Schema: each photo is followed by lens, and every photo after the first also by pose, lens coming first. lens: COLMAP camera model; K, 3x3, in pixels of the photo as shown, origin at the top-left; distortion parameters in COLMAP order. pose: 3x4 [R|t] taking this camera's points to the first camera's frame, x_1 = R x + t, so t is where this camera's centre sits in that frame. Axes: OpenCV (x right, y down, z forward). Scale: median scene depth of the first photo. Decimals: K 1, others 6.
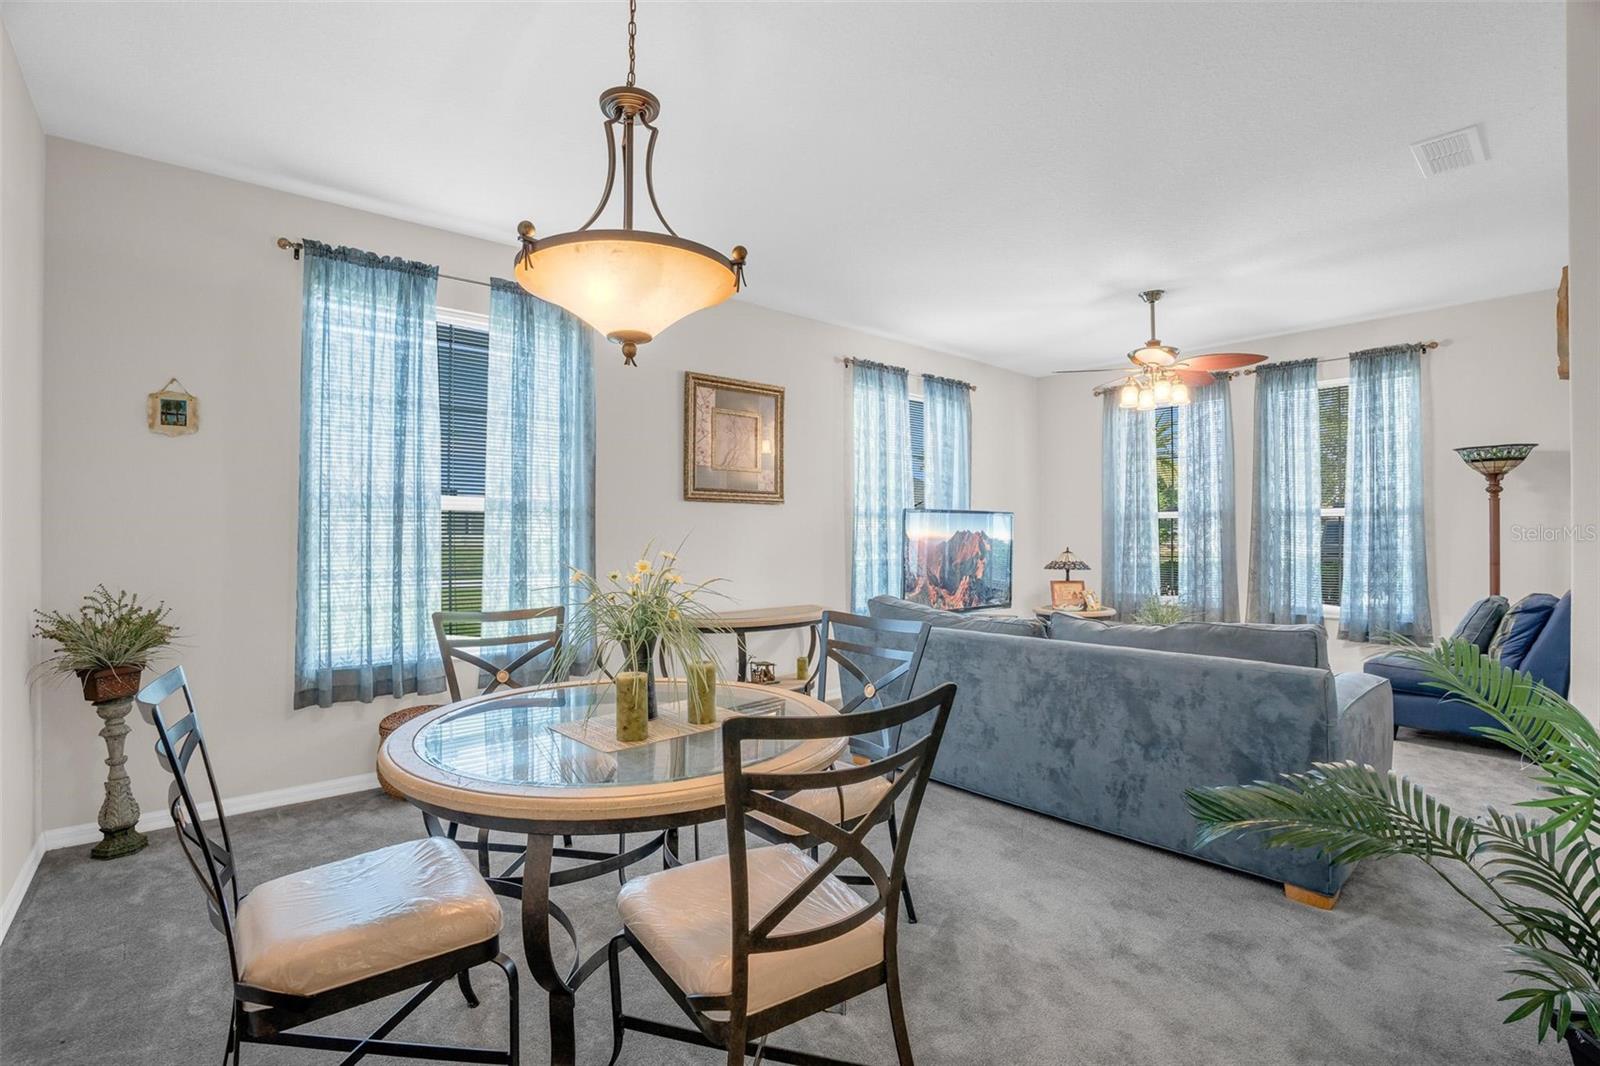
lens RADIAL K [[758.8, 0, 778.1], [0, 758.8, 540.0], [0, 0, 1]] dist [-0.078615, 0.030392]
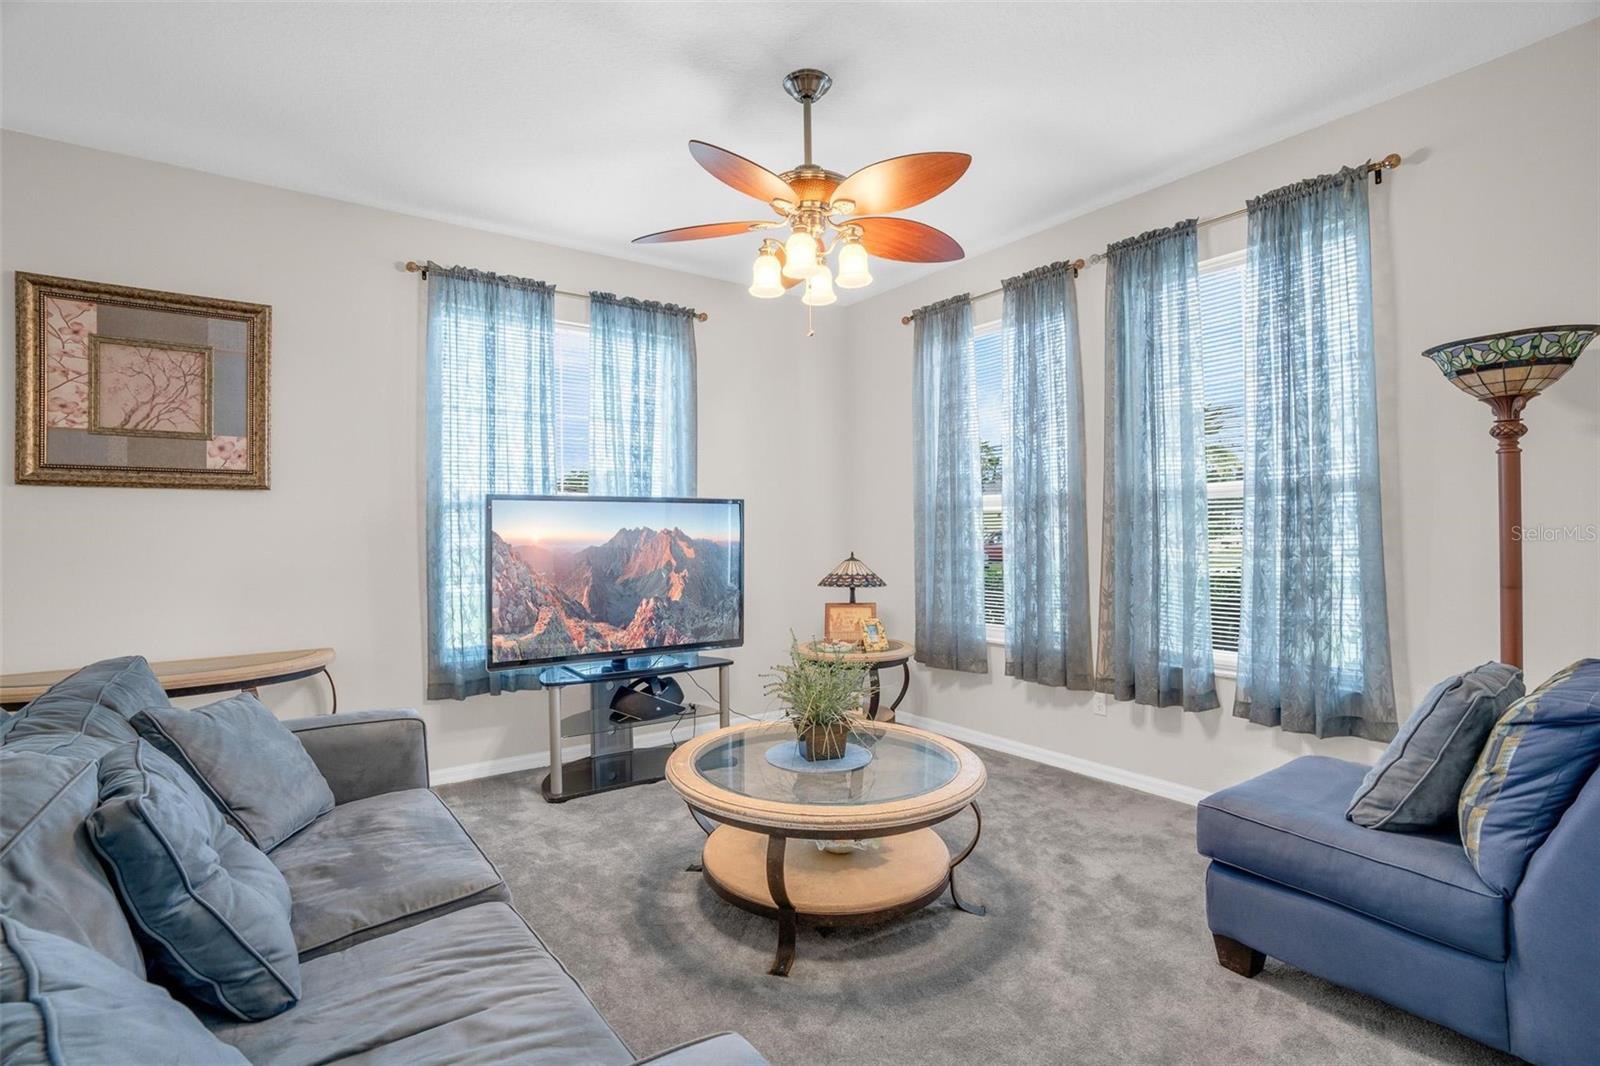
lens RADIAL K [[758.8, 0, 778.1], [0, 758.8, 540.0], [0, 0, 1]] dist [-0.078615, 0.030392]
pose [[0.996602, -0.009037, -0.081873, 0.484304], [0.008908, 0.999958, -0.001945, -0.000807], [0.081887, 0.001209, 0.996641, 0.427546]]
